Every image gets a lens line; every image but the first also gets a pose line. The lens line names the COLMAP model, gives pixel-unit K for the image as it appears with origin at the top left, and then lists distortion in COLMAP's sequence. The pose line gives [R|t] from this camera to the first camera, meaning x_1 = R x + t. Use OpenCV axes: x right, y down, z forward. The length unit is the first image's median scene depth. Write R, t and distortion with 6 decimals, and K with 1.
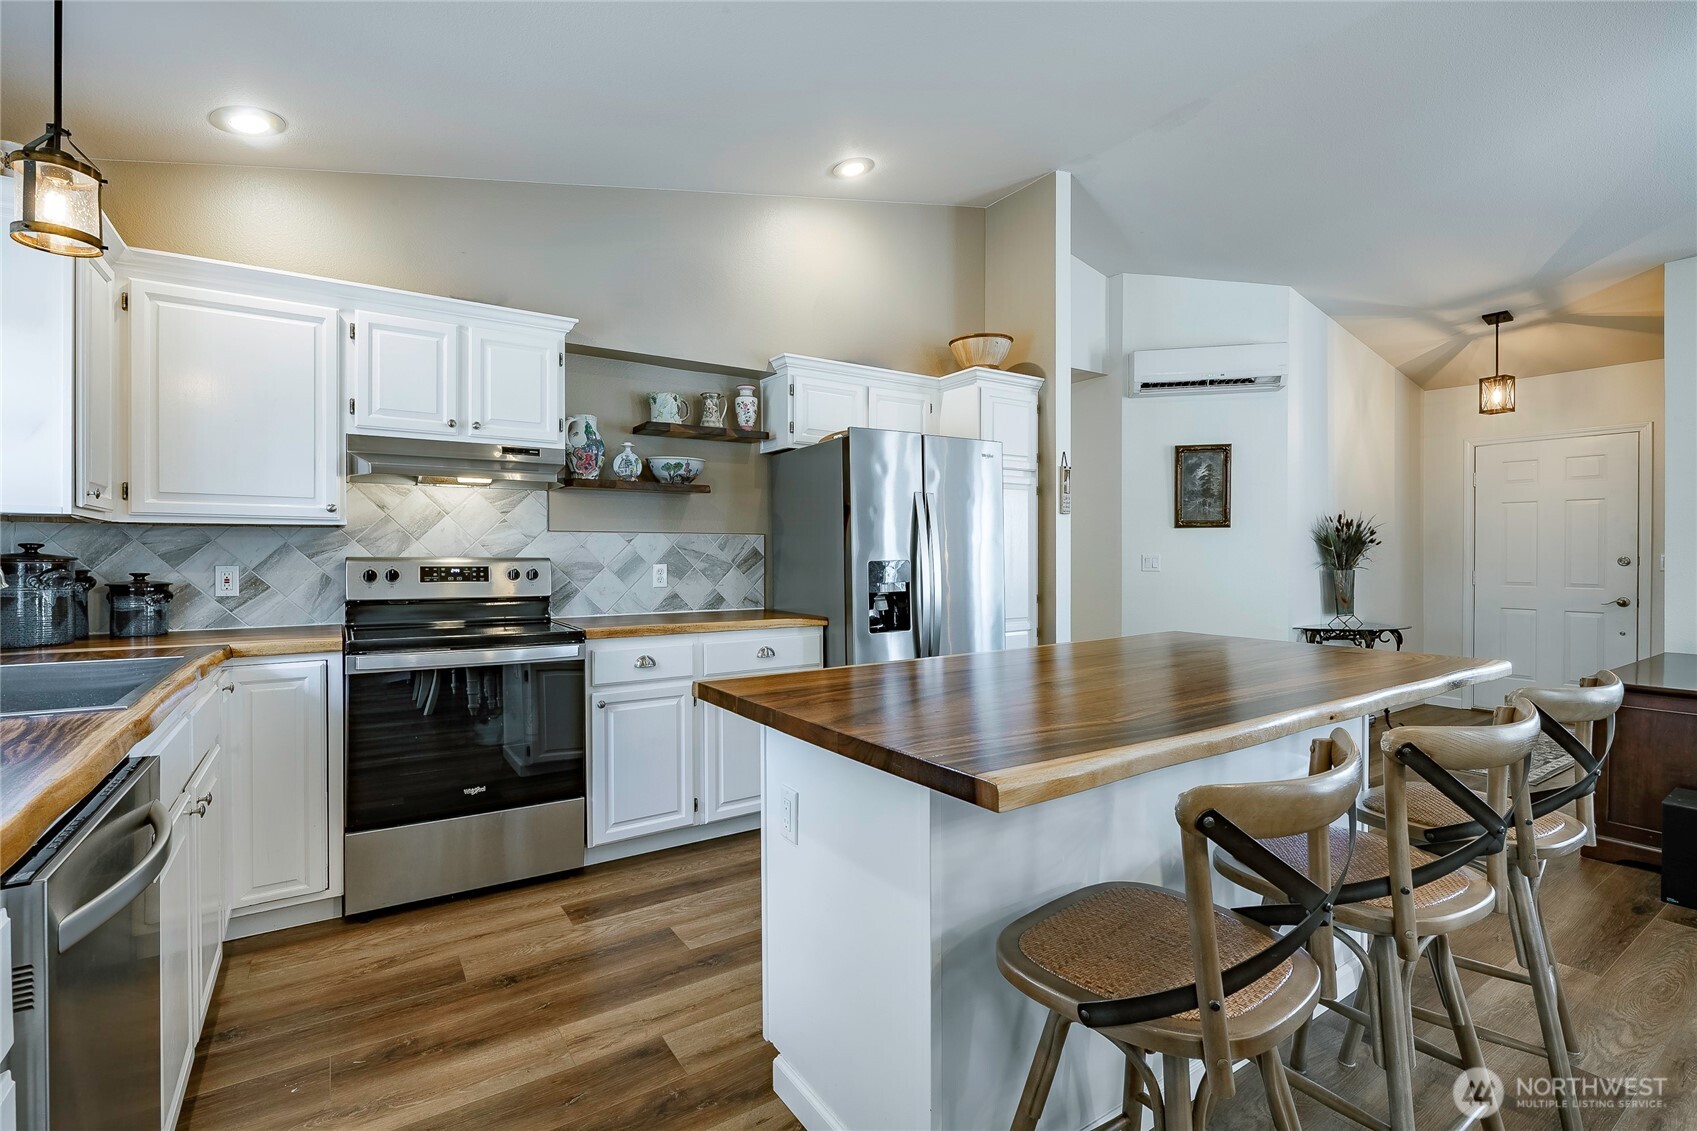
lens RADIAL K [[770.7, 0, 848.9], [0, 770.7, 557.5], [0, 0, 1]] dist [0.002463, 0.000194]
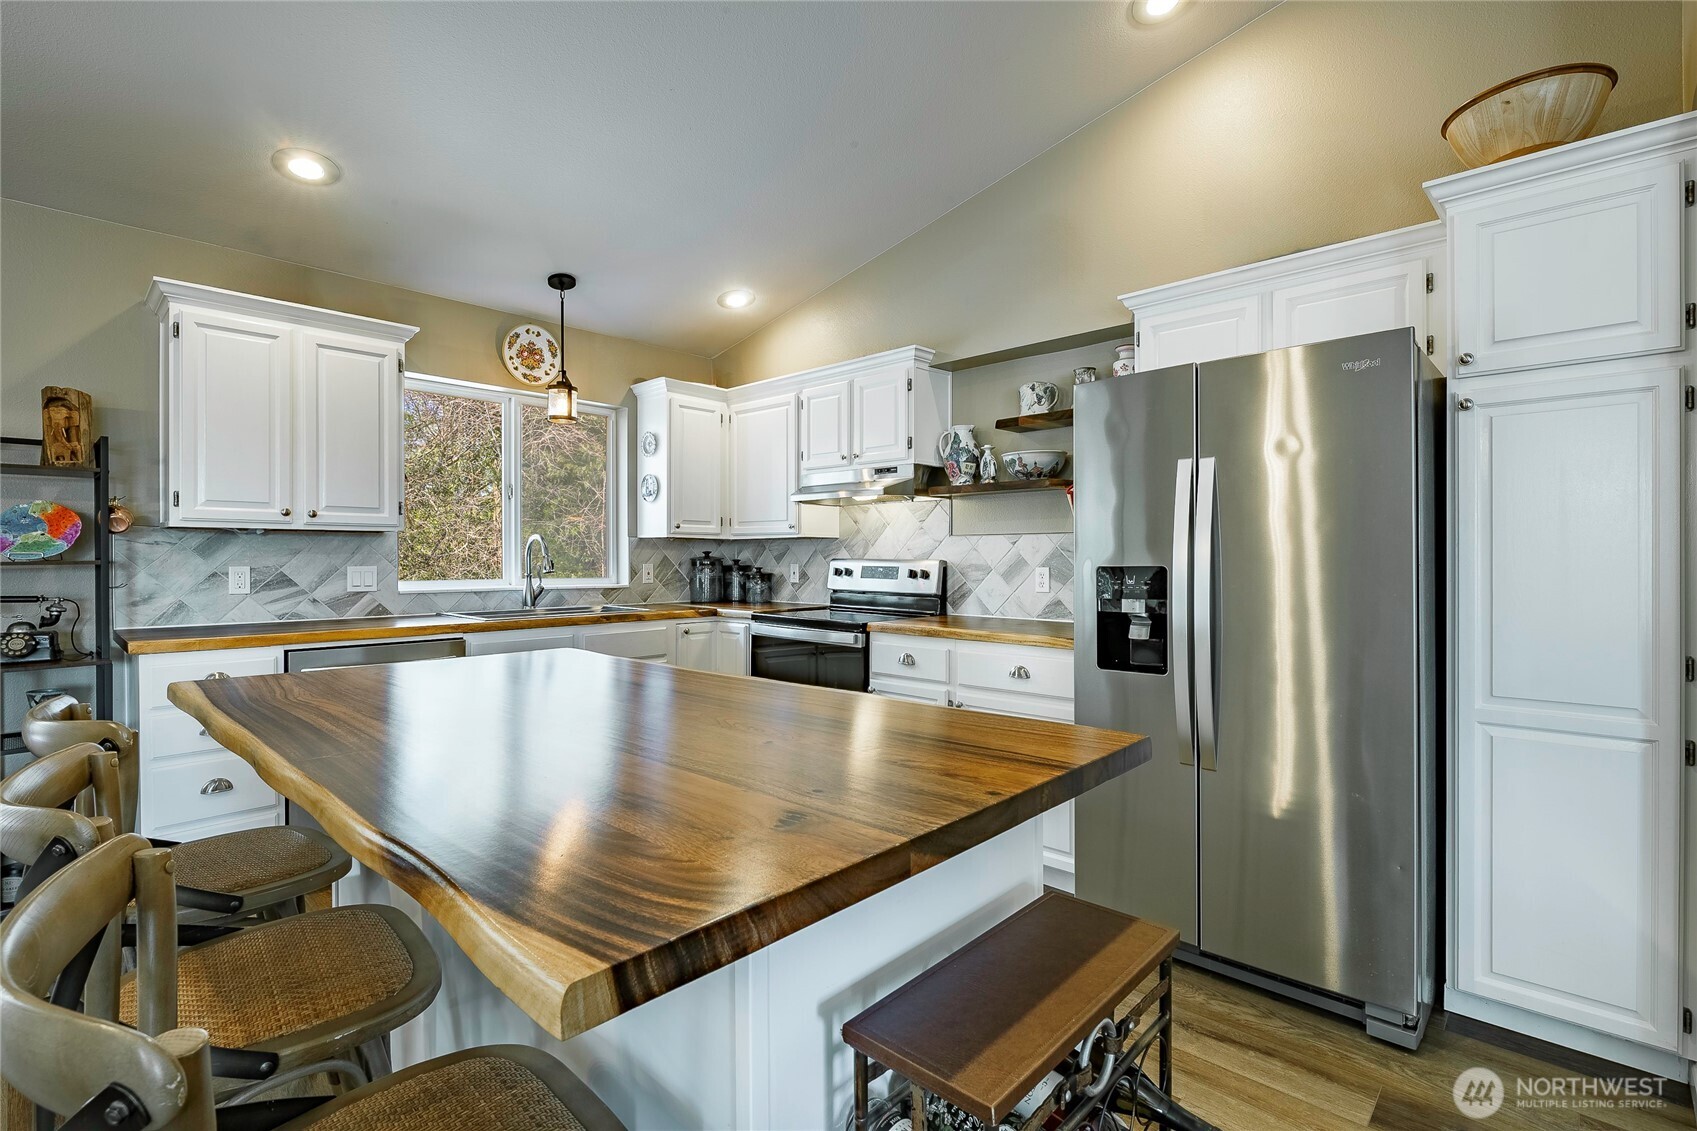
lens RADIAL K [[801.0, 0, 847.7], [0, 801.0, 561.0], [0, 0, 1]] dist [-0.005705, -0.000629]
pose [[0.214438, 0.005978, -0.976719, 0.708345], [-0.003518, 0.999980, 0.005348, -0.003664], [0.976731, 0.002289, 0.214455, 0.622865]]
